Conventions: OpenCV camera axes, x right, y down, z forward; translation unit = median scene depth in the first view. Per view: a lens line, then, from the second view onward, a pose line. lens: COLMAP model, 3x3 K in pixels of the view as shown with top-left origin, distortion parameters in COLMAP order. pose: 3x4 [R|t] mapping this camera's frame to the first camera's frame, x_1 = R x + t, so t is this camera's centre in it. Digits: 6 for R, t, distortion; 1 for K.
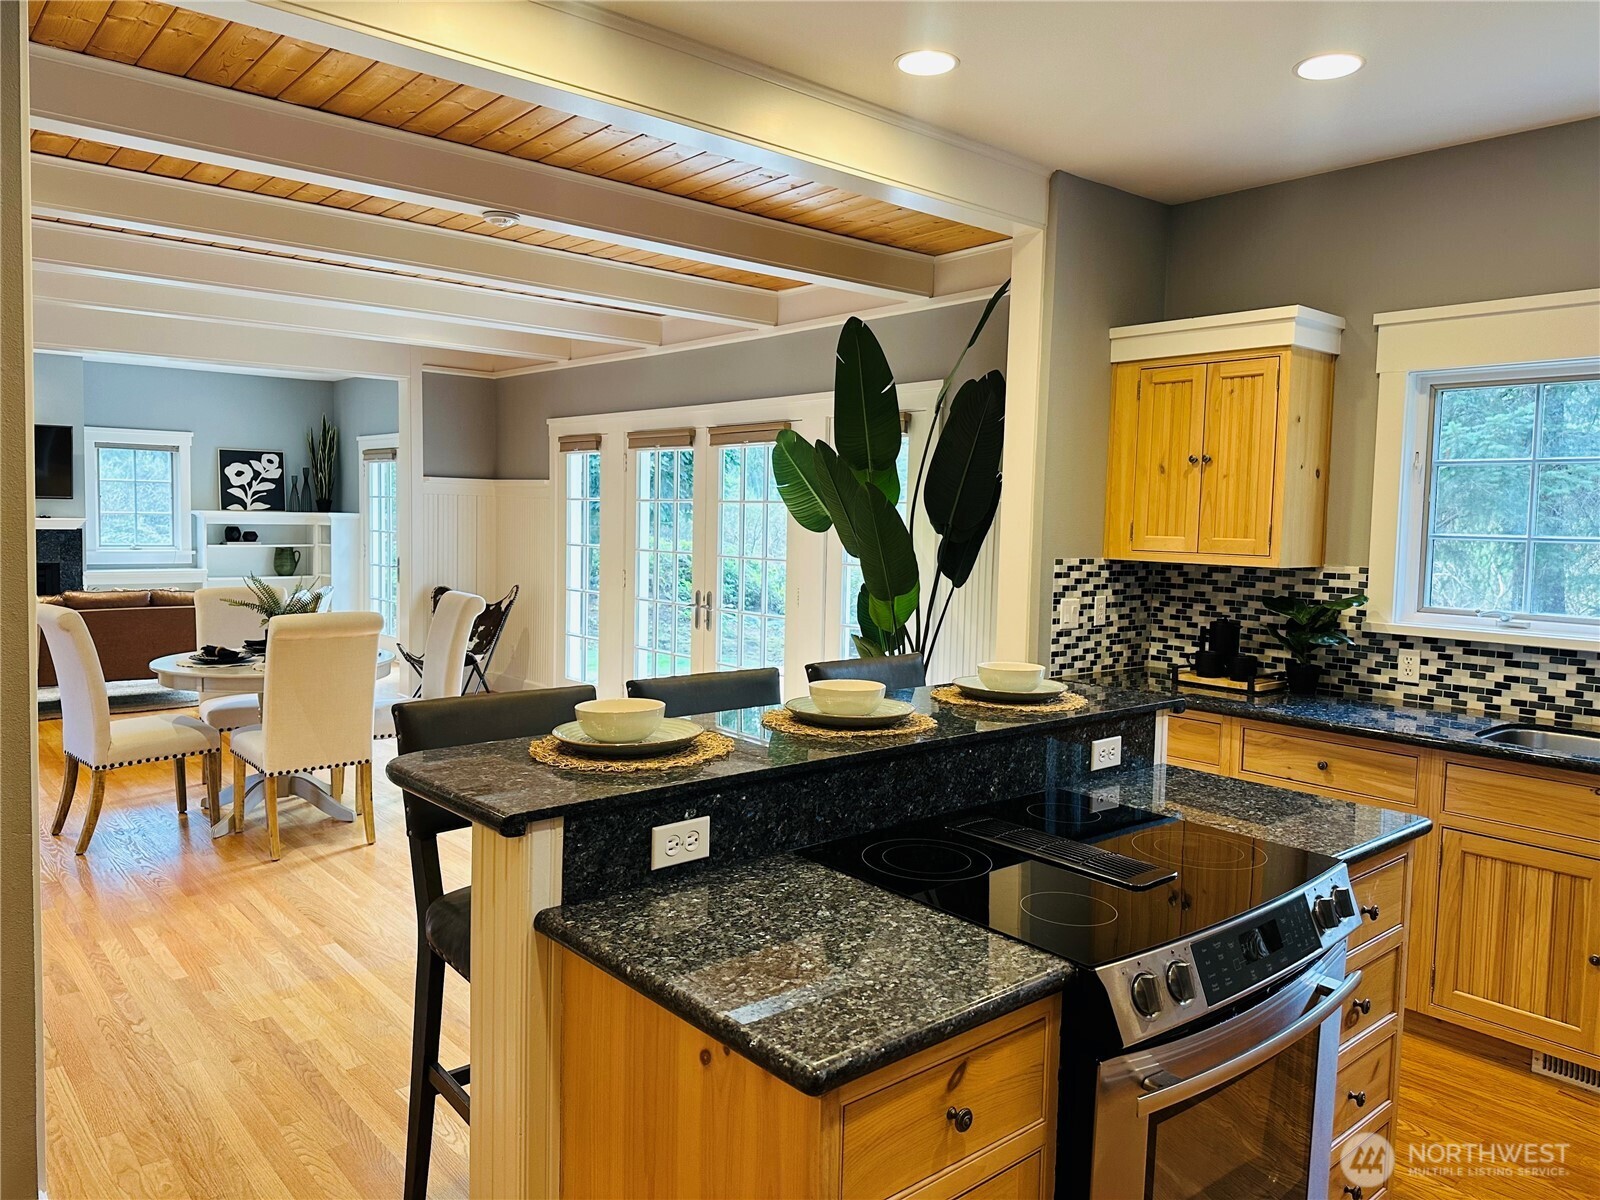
lens RADIAL K [[1109.6, 0, 777.9], [0, 1109.6, 585.0], [0, 0, 1]] dist [0.081412, -0.098174]
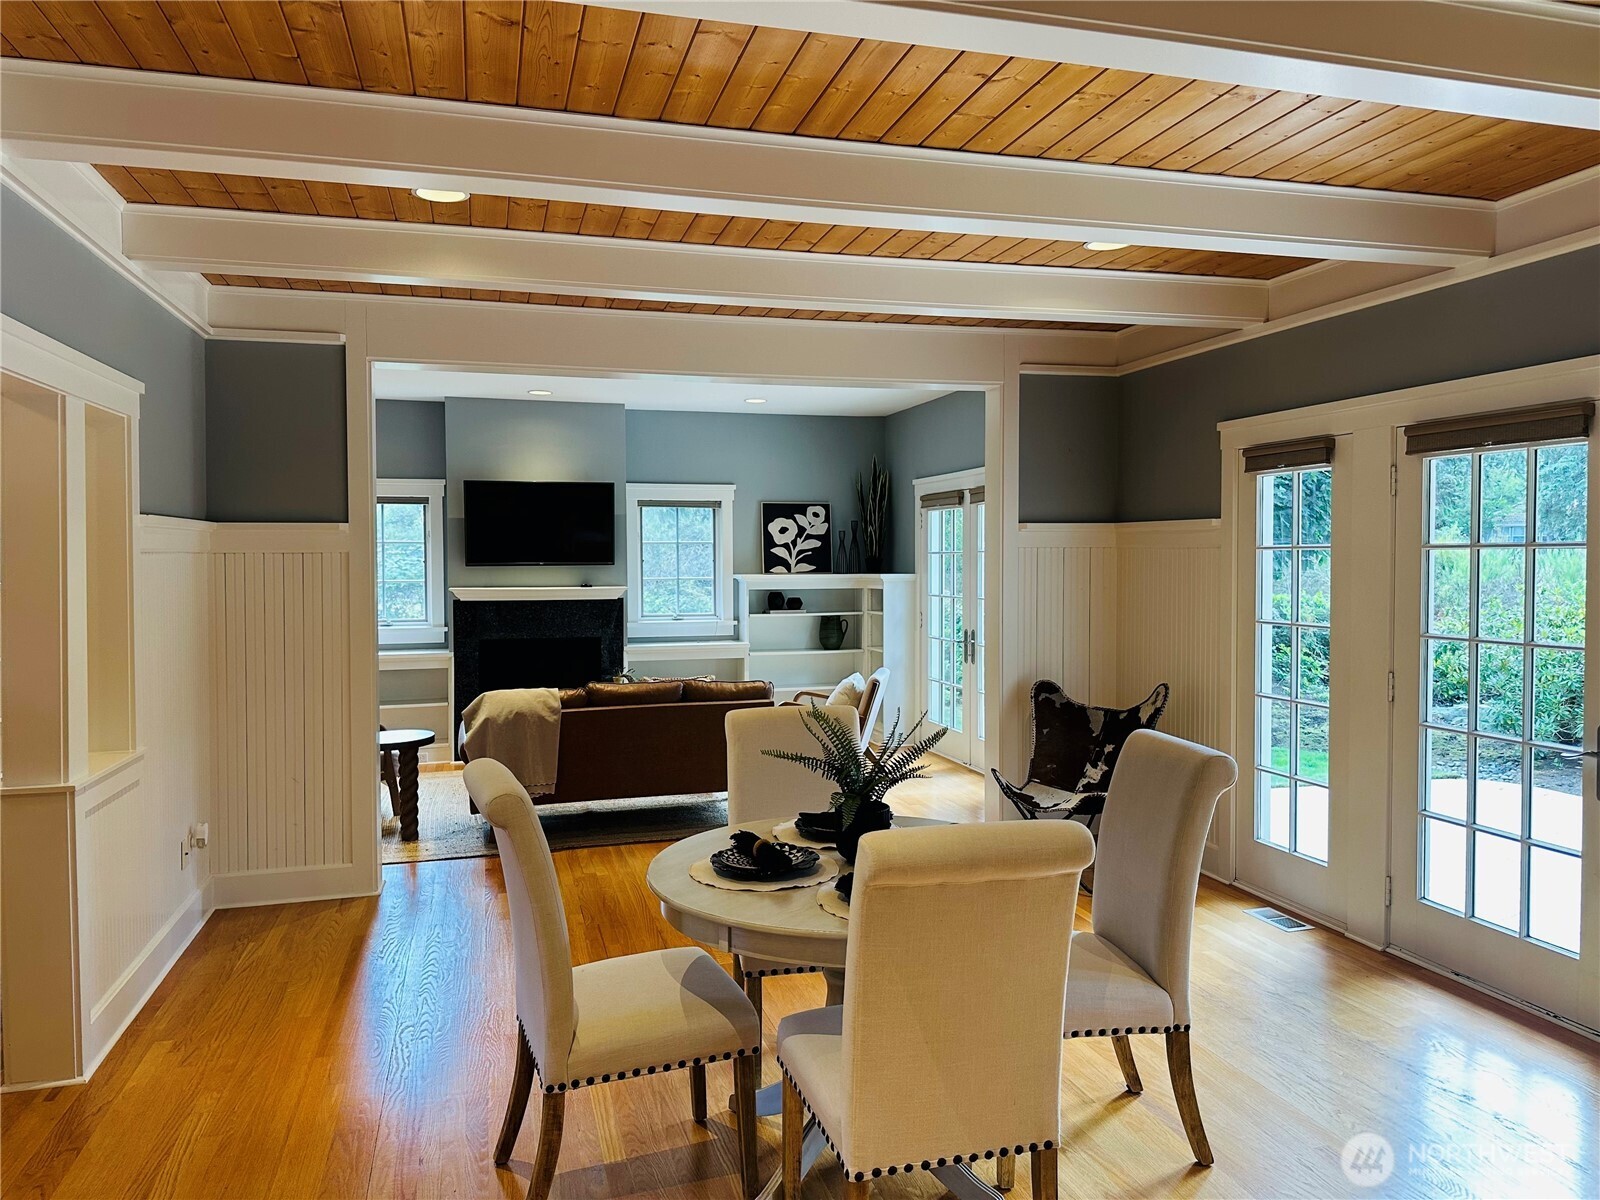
lens RADIAL K [[1109.6, 0, 794.3], [0, 1109.6, 587.3], [0, 0, 1]] dist [0.081412, -0.098174]
pose [[0.908173, -0.012879, -0.418397, -0.277781], [-0.005101, 0.999112, -0.041827, -0.047798], [0.418564, 0.040121, 0.907301, 0.561419]]
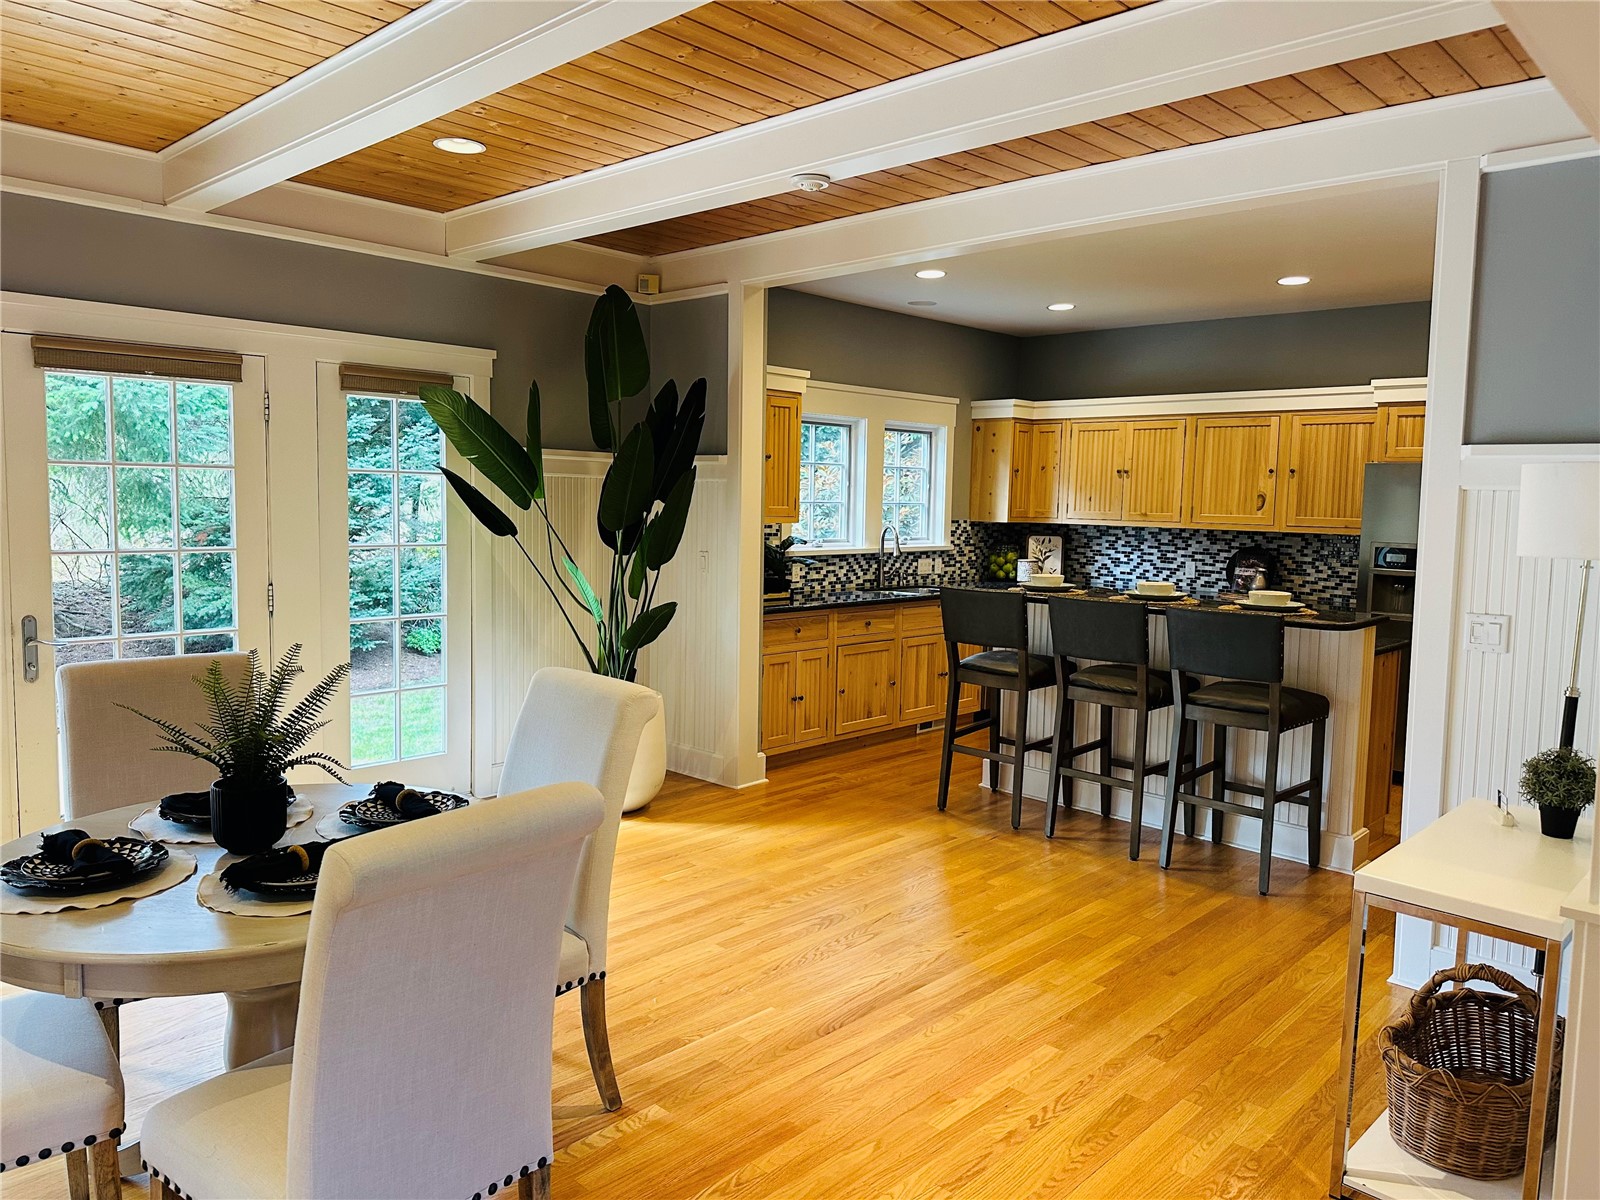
lens RADIAL K [[1109.6, 0, 796.5], [0, 1109.6, 591.9], [0, 0, 1]] dist [0.081412, -0.098174]
pose [[-0.099904, -0.111193, 0.988765, -0.988775], [0.039216, 0.992524, 0.115578, -0.085155], [-0.994224, 0.050322, -0.094797, 0.932991]]
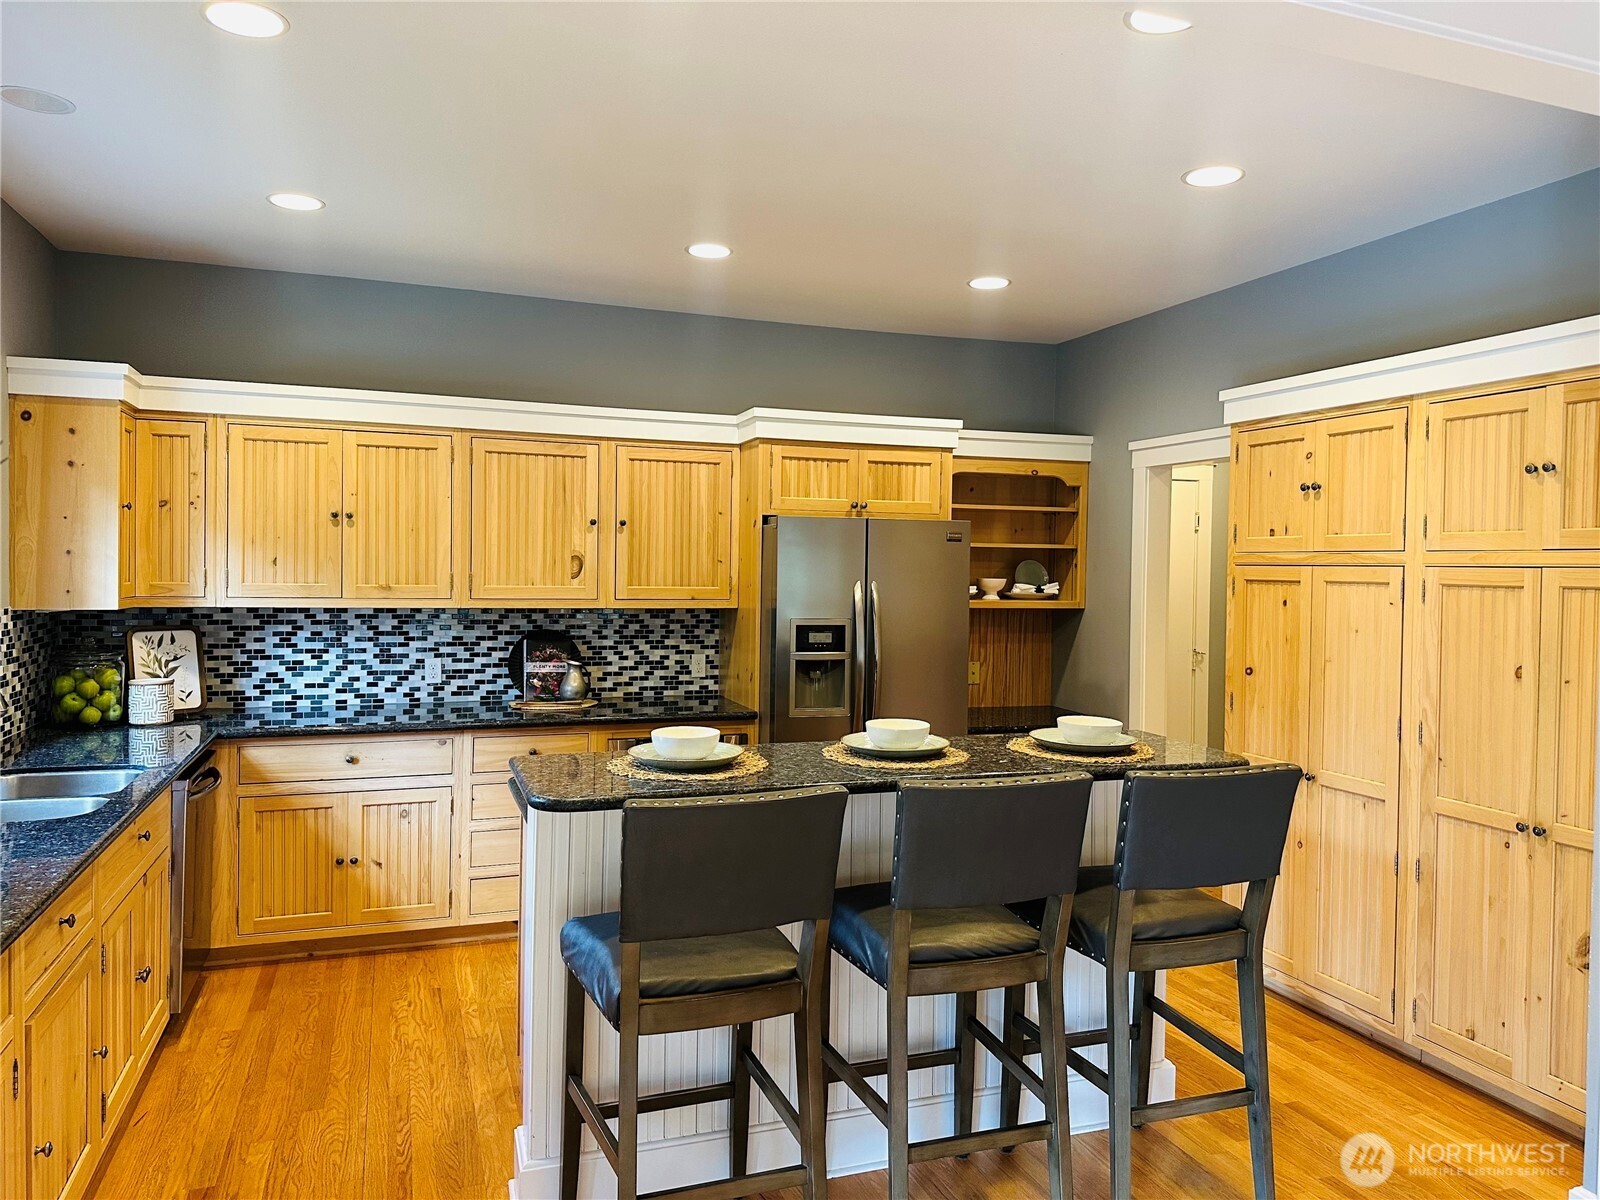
lens RADIAL K [[1109.6, 0, 753.0], [0, 1109.6, 582.7], [0, 0, 1]] dist [0.081412, -0.098174]
pose [[-0.935466, -0.039439, 0.351210, -0.083218], [-0.011722, 0.996670, 0.080698, -0.076359], [-0.353223, 0.071373, -0.932812, 1.069649]]
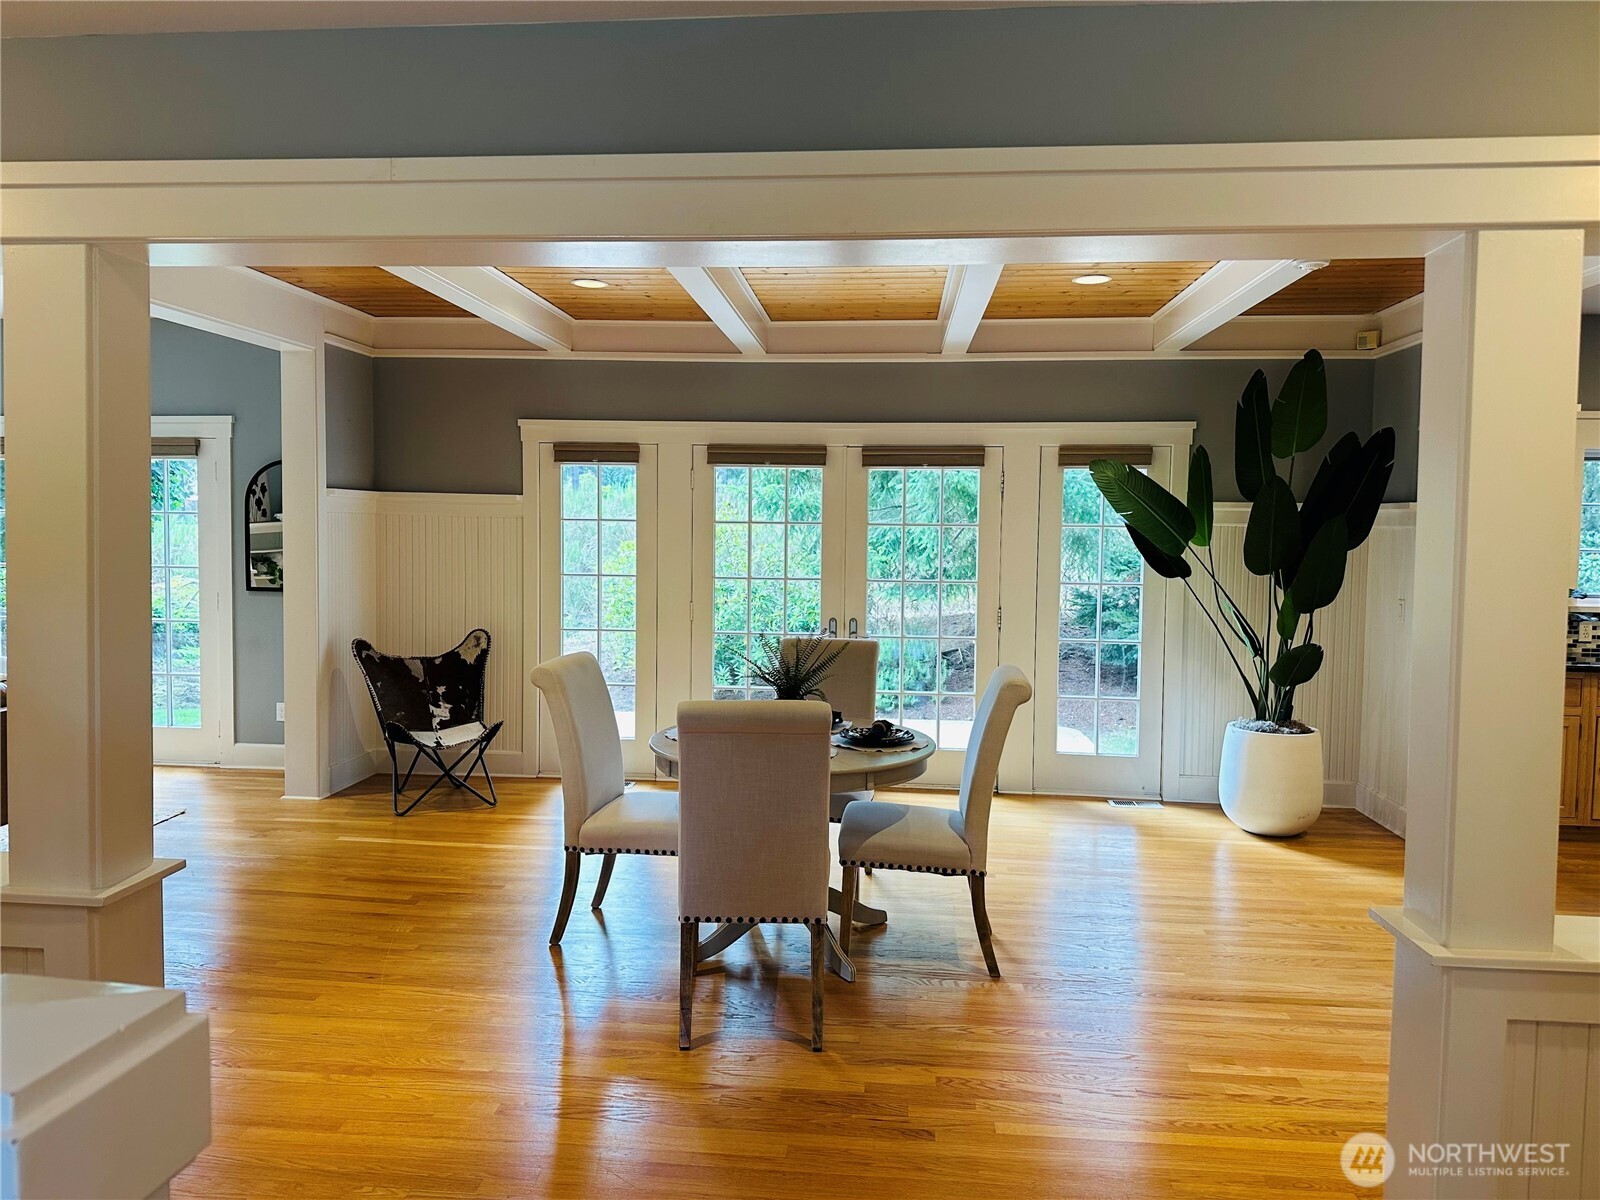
lens RADIAL K [[1109.6, 0, 788.7], [0, 1109.6, 592.3], [0, 0, 1]] dist [0.081412, -0.098174]
pose [[0.718813, -0.053378, 0.693151, -1.094439], [0.046885, 0.998500, 0.028272, -0.066043], [-0.693621, 0.012176, 0.720238, 0.499840]]
